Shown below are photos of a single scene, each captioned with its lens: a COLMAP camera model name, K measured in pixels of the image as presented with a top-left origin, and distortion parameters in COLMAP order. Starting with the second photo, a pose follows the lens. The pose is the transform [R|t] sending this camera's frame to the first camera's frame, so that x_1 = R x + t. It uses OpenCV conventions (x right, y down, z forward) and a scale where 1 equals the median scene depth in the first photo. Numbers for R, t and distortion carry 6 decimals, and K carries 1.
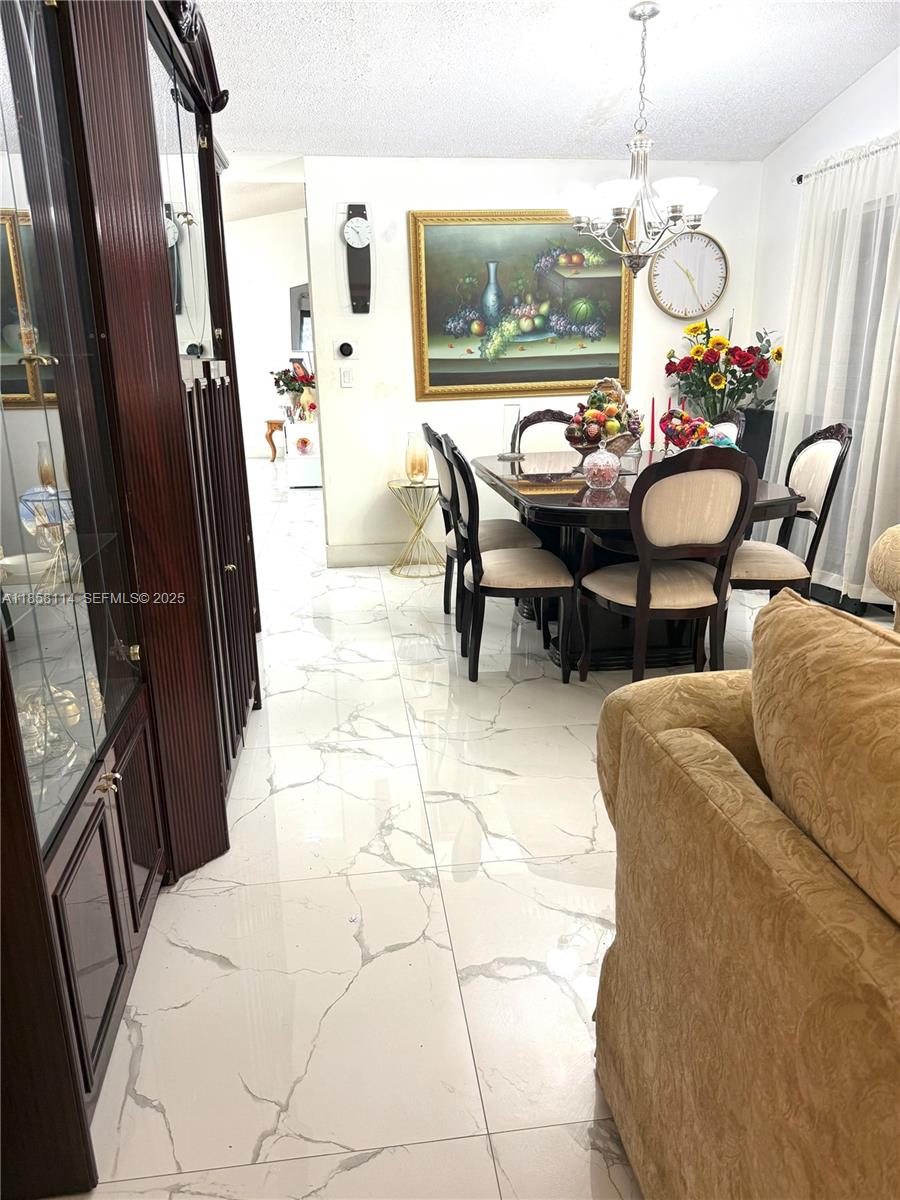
lens RADIAL K [[846.0, 0, 449.7], [0, 846.0, 602.0], [0, 0, 1]] dist [-0.009278, -0.002534]
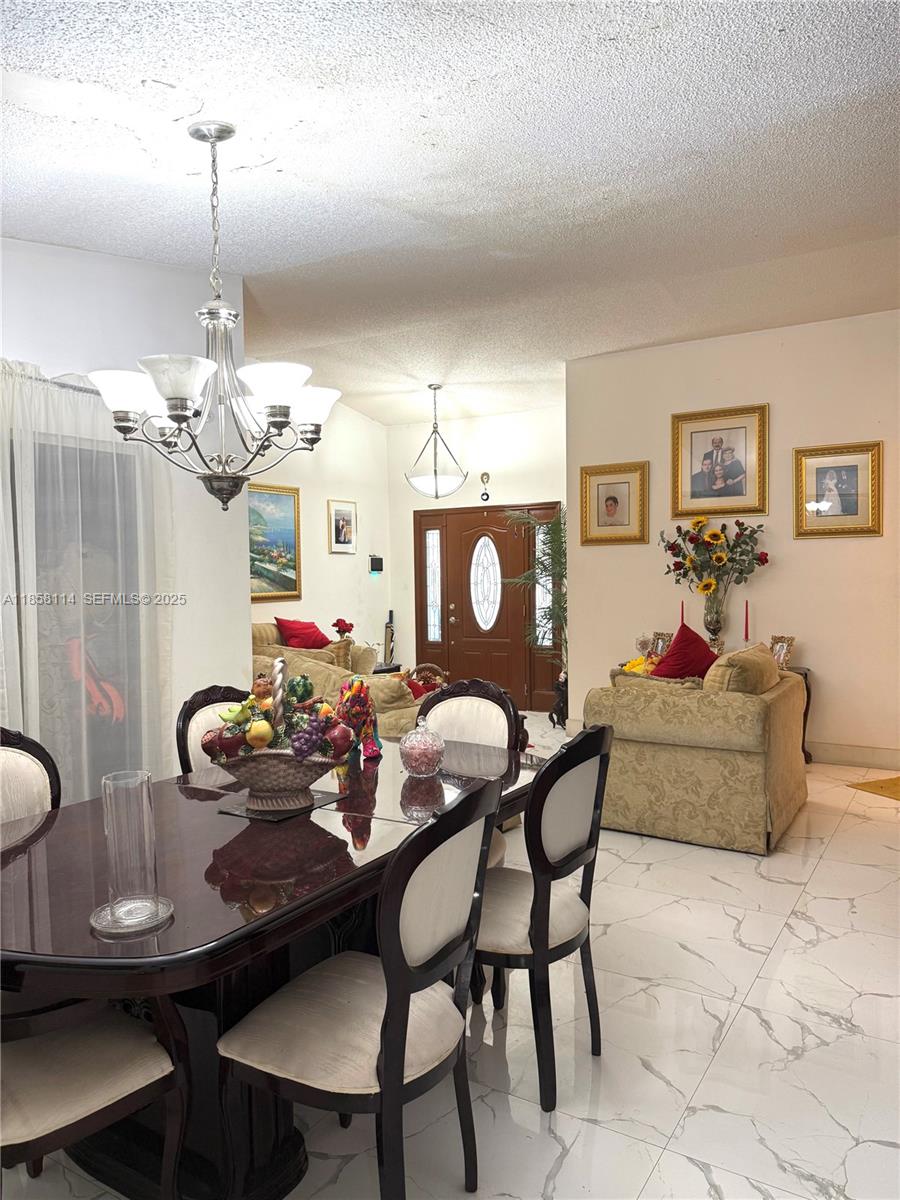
lens RADIAL K [[846.0, 0, 449.9], [0, 846.0, 602.4], [0, 0, 1]] dist [-0.009278, -0.002534]
pose [[-0.775666, -0.004521, 0.631128, -0.367825], [0.192577, 0.950593, 0.243490, -0.528848], [-0.601047, 0.310407, -0.736471, 1.696973]]
